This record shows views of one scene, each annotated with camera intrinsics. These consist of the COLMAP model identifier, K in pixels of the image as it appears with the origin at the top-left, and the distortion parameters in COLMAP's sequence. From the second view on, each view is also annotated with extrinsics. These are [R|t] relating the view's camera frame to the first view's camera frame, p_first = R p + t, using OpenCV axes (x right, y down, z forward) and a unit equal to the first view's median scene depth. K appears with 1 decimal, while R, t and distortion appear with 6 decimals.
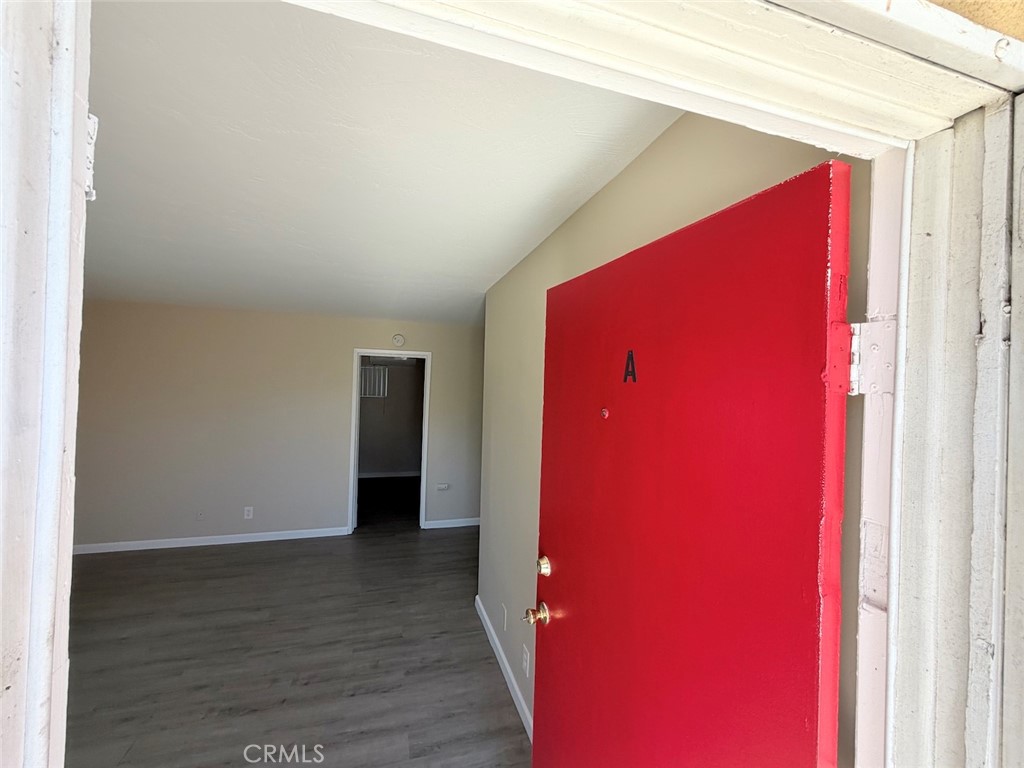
lens RADIAL K [[406.5, 0, 504.9], [0, 406.5, 387.1], [0, 0, 1]] dist [-0.000821, -0.000014]
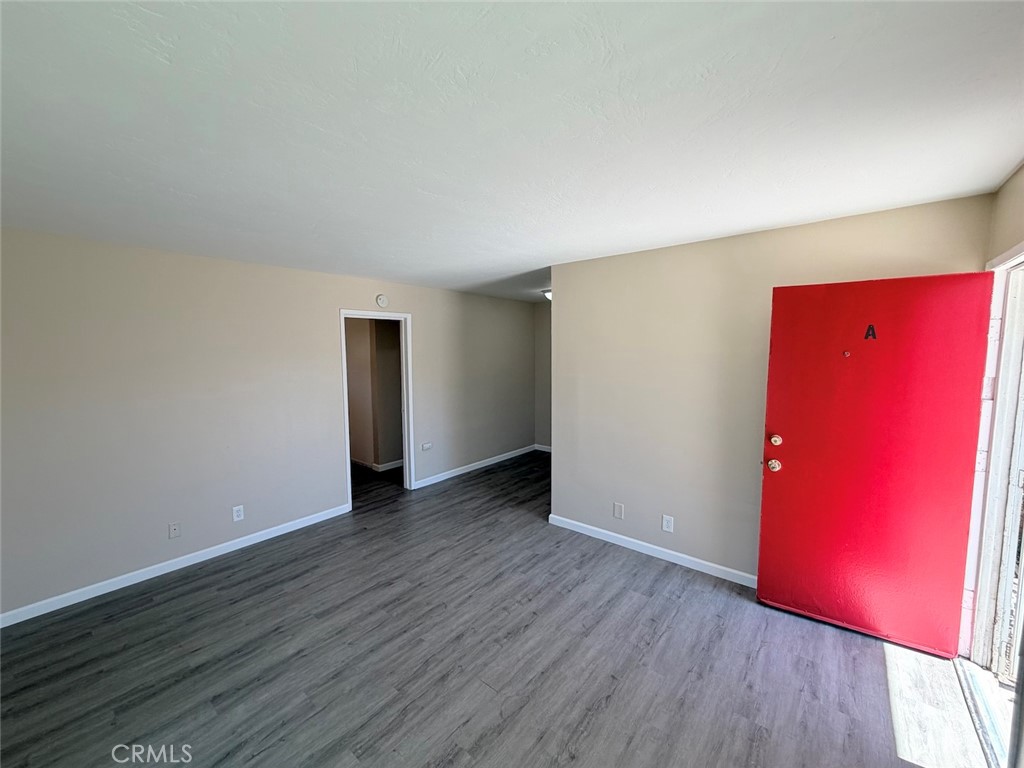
lens RADIAL K [[409.7, 0, 507.3], [0, 409.7, 383.5], [0, 0, 1]] dist [-0.000068, -0.000496]
pose [[0.833167, -0.084597, 0.546513, -0.963399], [0.032723, 0.994040, 0.103986, -0.024832], [-0.552053, -0.068754, 0.830970, 0.067480]]
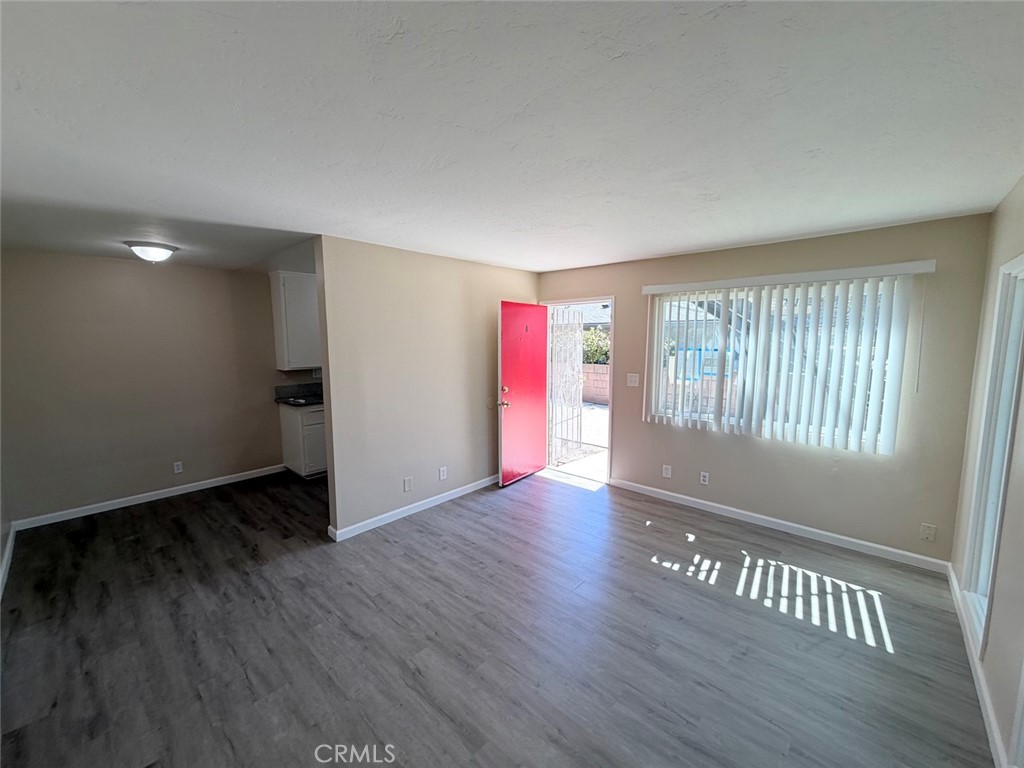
lens RADIAL K [[407.9, 0, 506.7], [0, 407.9, 384.0], [0, 0, 1]] dist [0.000416, -0.000040]
pose [[-0.507249, -0.129136, 0.852070, -1.333517], [-0.013728, 0.989795, 0.141837, -0.030522], [-0.861690, 0.060249, -0.503845, 1.312529]]
